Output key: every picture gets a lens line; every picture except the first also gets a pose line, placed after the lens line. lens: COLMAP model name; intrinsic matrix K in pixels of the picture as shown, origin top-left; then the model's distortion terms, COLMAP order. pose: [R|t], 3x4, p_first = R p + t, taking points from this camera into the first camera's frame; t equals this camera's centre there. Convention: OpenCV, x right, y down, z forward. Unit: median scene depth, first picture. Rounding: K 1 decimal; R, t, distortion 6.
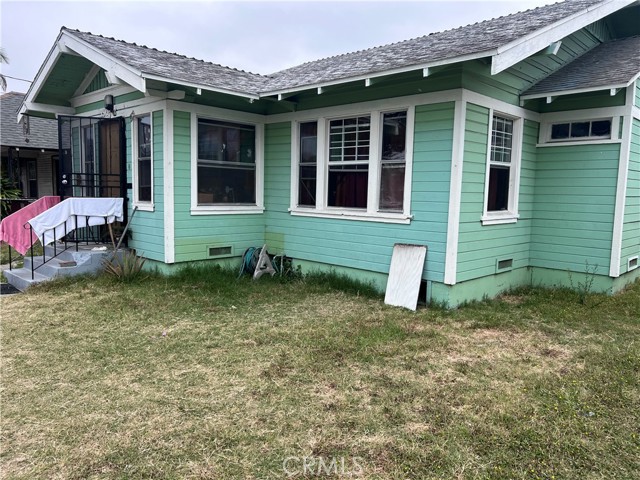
lens RADIAL K [[477.3, 0, 318.6], [0, 477.3, 234.7], [0, 0, 1]] dist [0.059077, -0.067804]
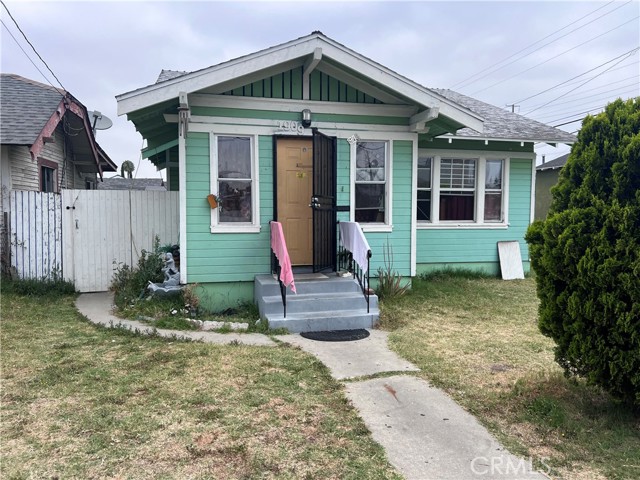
lens RADIAL K [[477.3, 0, 318.6], [0, 477.3, 234.7], [0, 0, 1]] dist [0.059077, -0.067804]
pose [[0.537119, -0.064757, 0.841017, -1.370674], [0.080464, 0.996436, 0.025335, -0.084776], [-0.839660, 0.054063, 0.540415, 0.575784]]
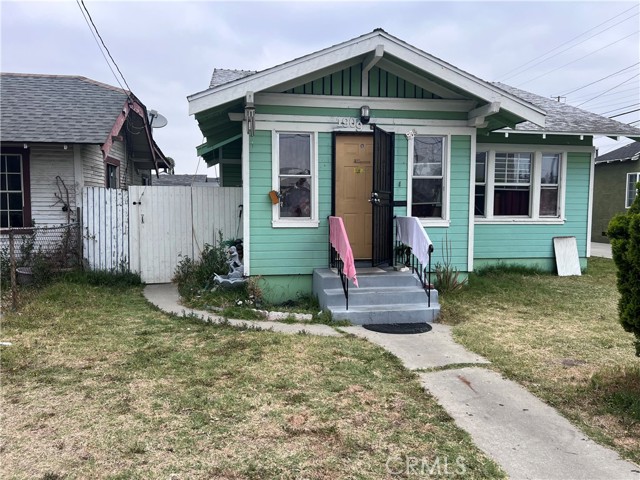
lens RADIAL K [[477.3, 0, 318.6], [0, 477.3, 234.7], [0, 0, 1]] dist [0.059077, -0.067804]
pose [[0.596120, -0.070298, 0.799812, -1.419648], [0.078684, 0.996479, 0.028938, -0.087456], [-0.799030, 0.045682, 0.599553, 0.607009]]
